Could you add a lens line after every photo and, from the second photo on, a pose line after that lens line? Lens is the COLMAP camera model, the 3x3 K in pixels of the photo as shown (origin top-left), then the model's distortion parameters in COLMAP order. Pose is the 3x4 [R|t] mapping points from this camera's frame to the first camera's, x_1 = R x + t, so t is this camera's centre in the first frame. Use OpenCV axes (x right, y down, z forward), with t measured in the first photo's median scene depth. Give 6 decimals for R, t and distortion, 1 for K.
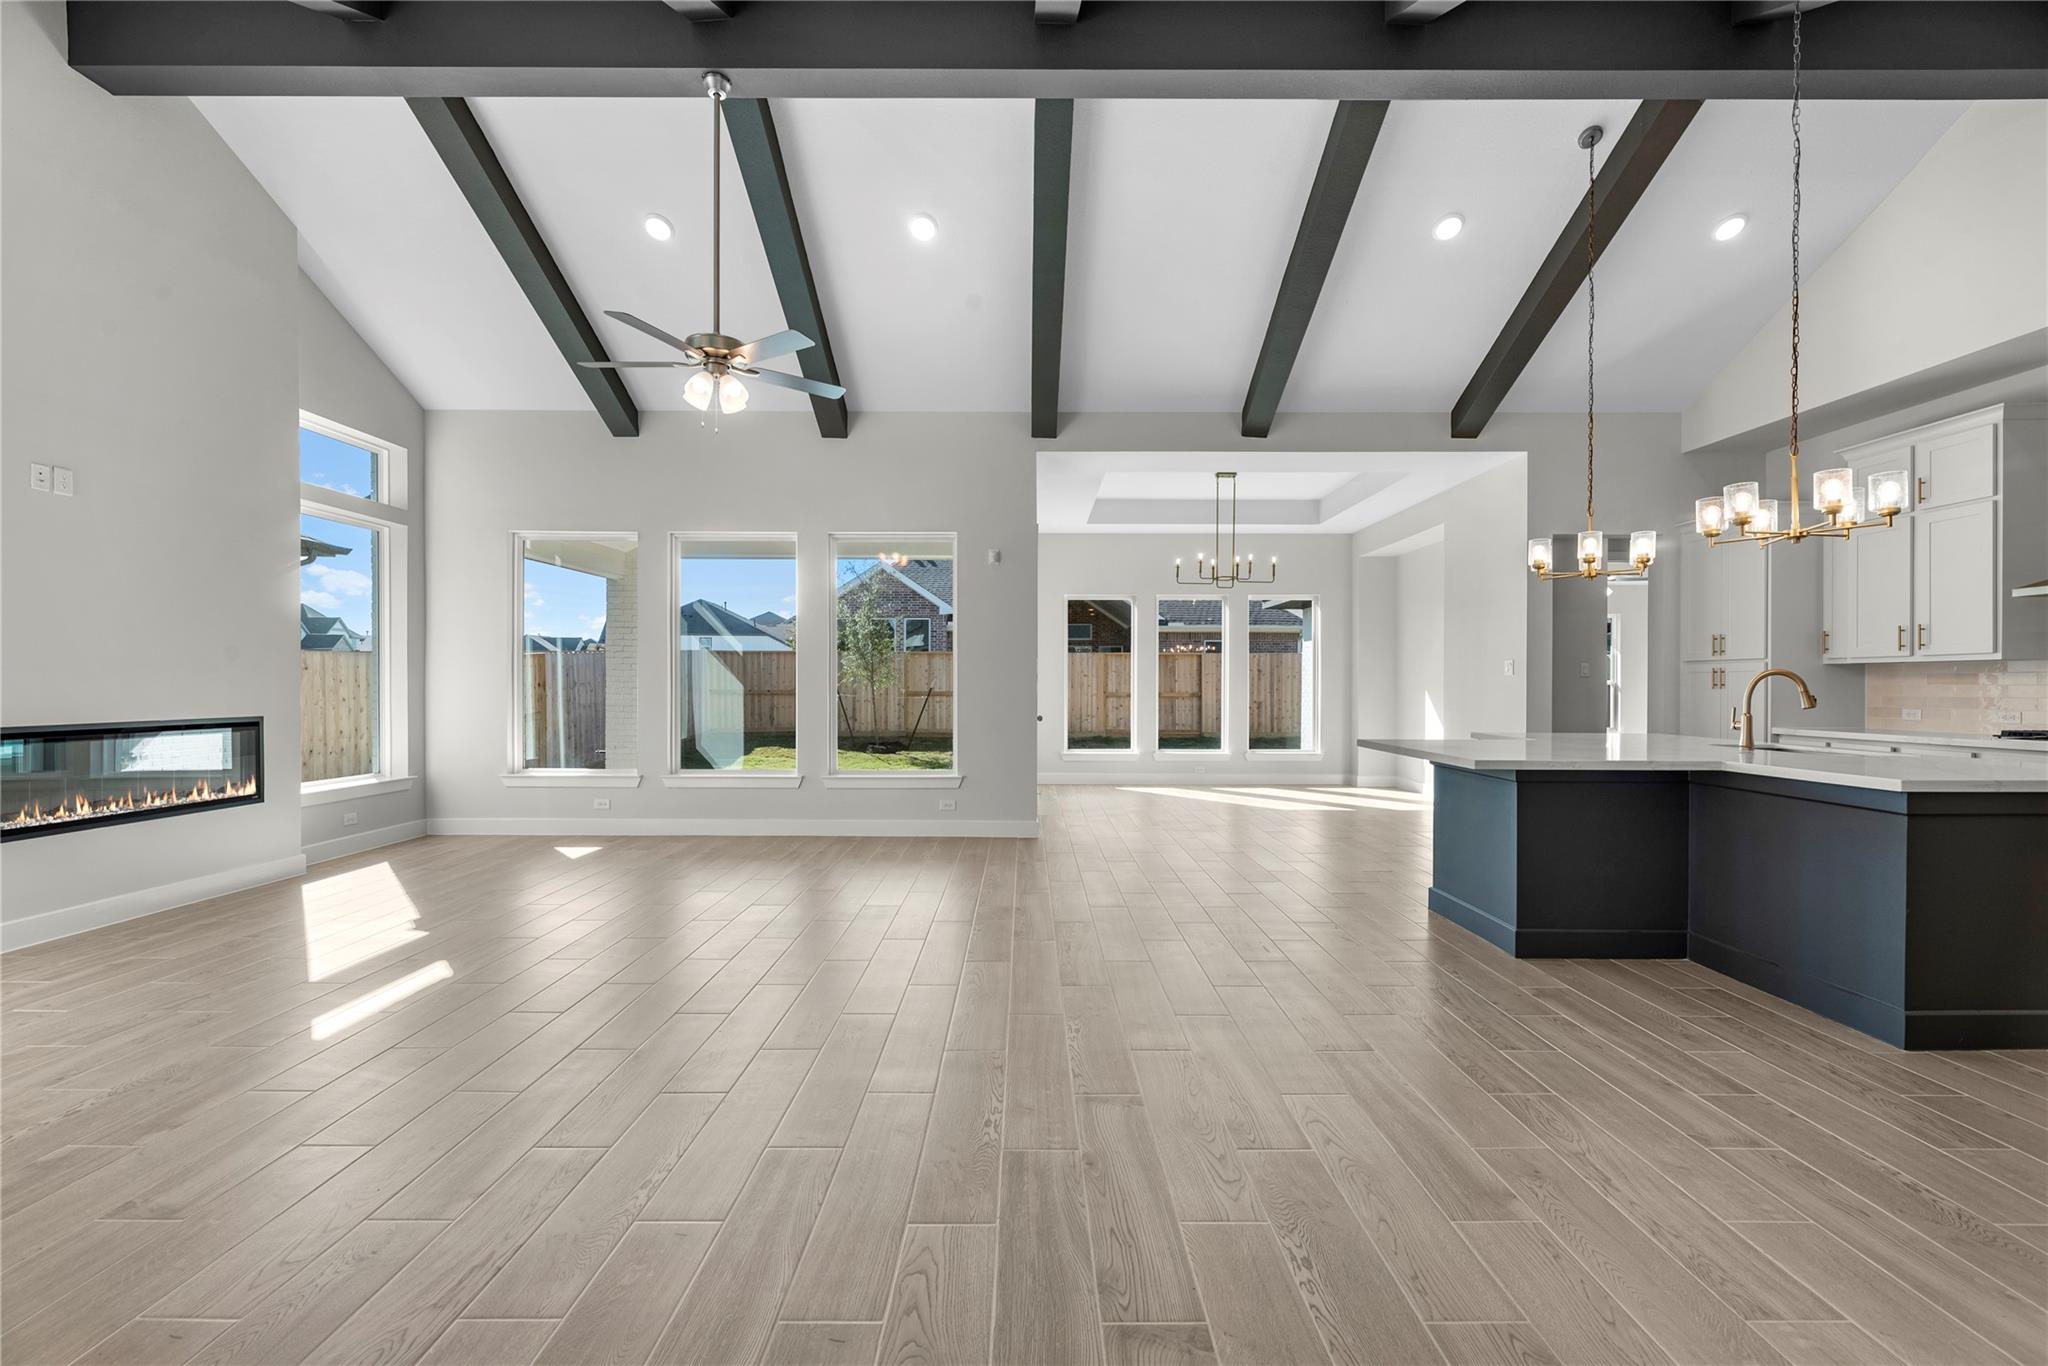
lens RADIAL K [[852.0, 0, 1002.6], [0, 852.0, 700.2], [0, 0, 1]] dist [0.000091, -0.000303]
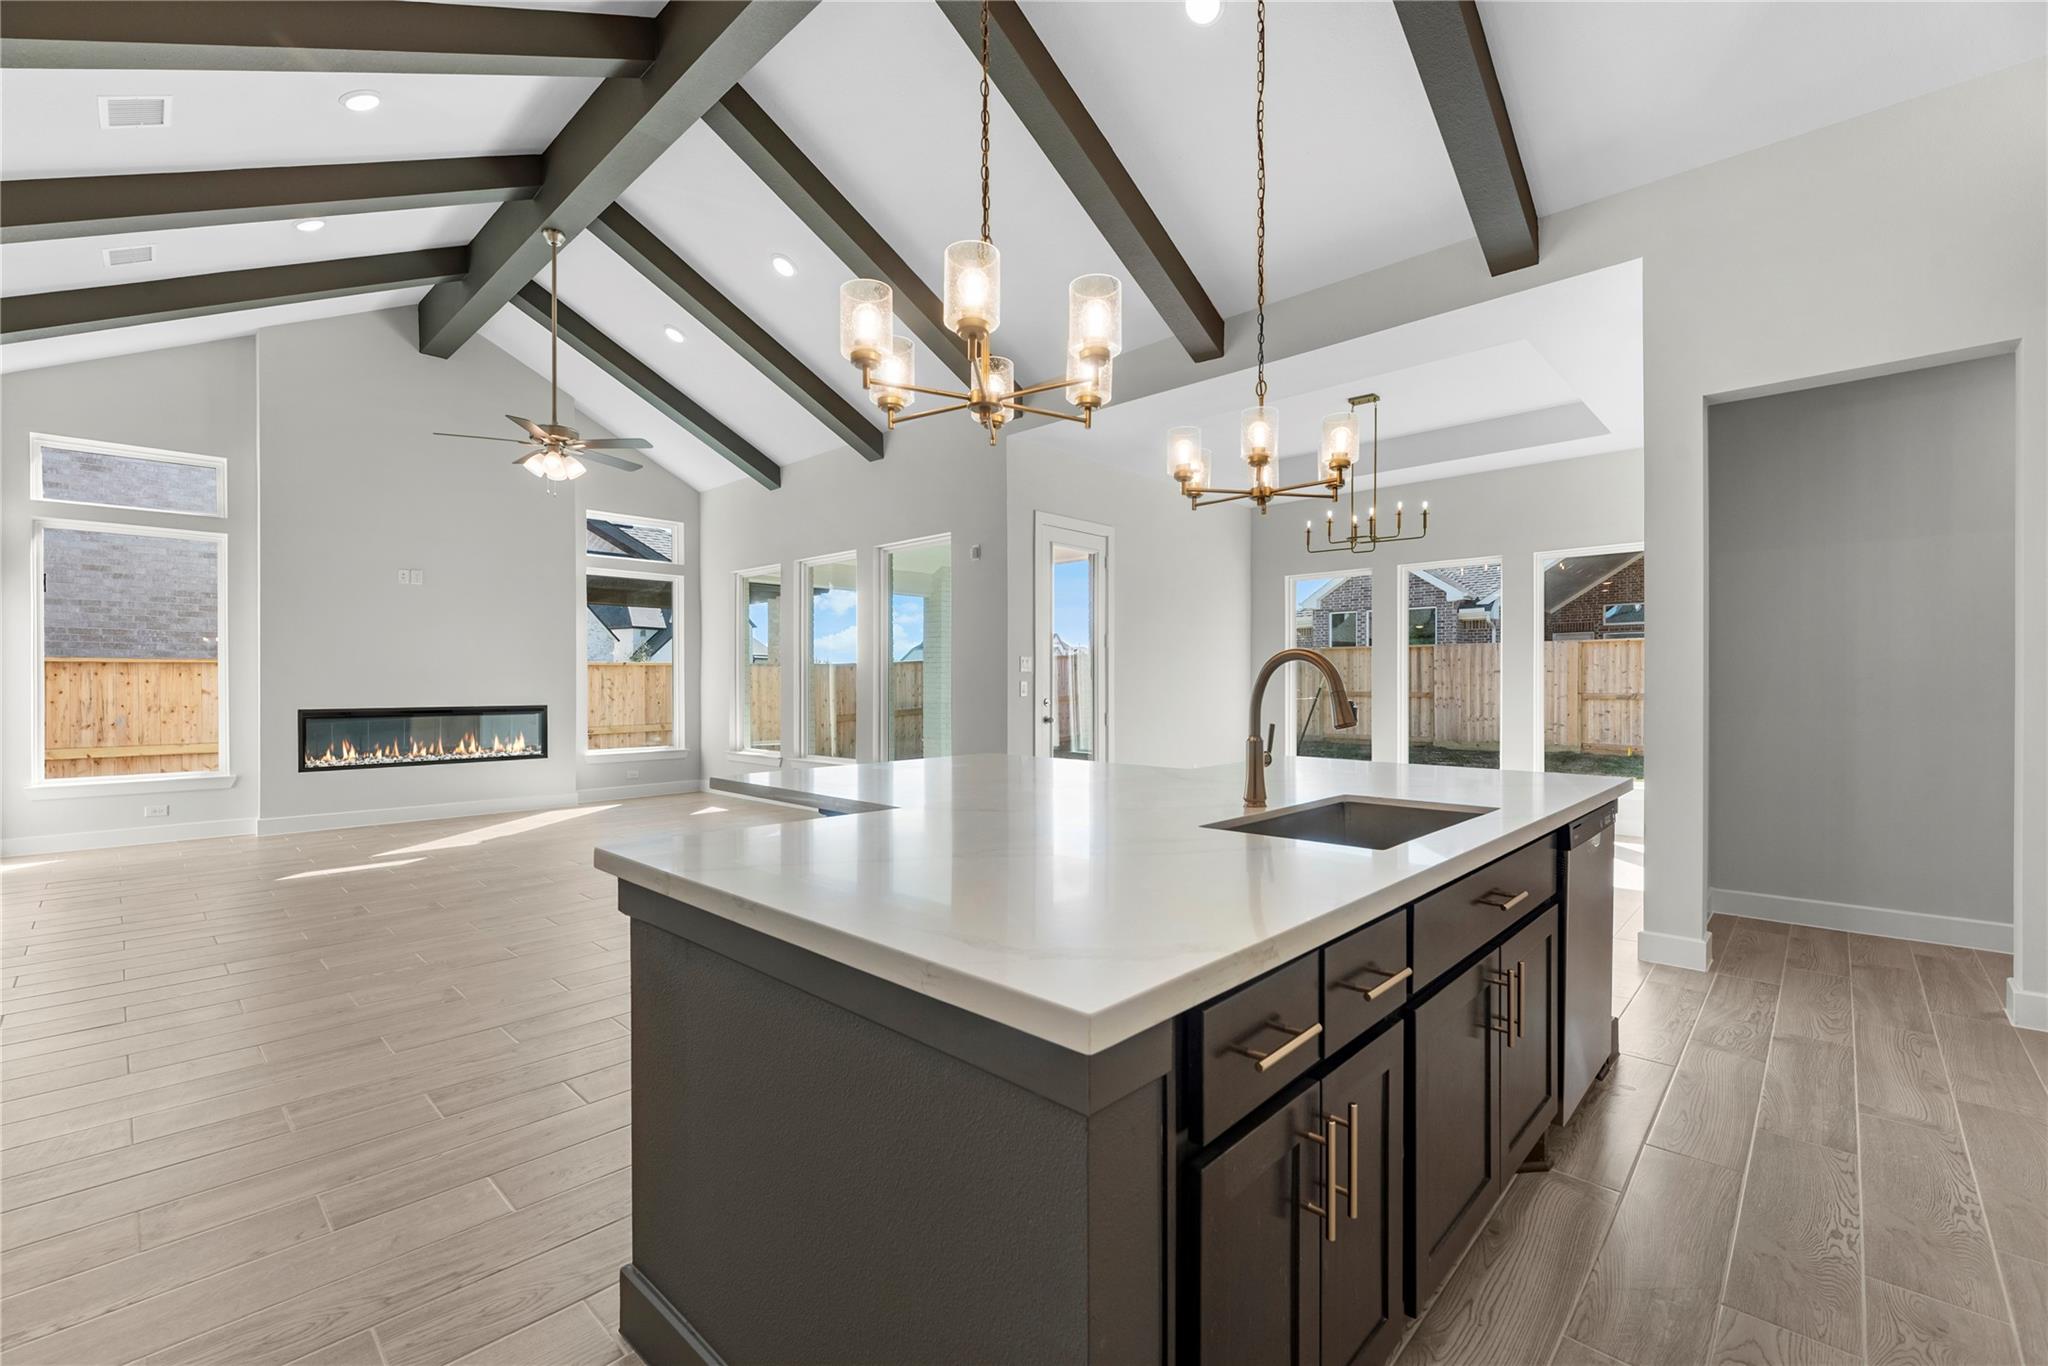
lens RADIAL K [[852.0, 0, 1013.4], [0, 852.0, 698.2], [0, 0, 1]] dist [0.000091, -0.000303]
pose [[0.734084, 0.008374, -0.679007, 0.685961], [-0.009796, 0.999951, 0.001741, -0.004445], [0.678988, 0.005374, 0.734129, 0.317681]]
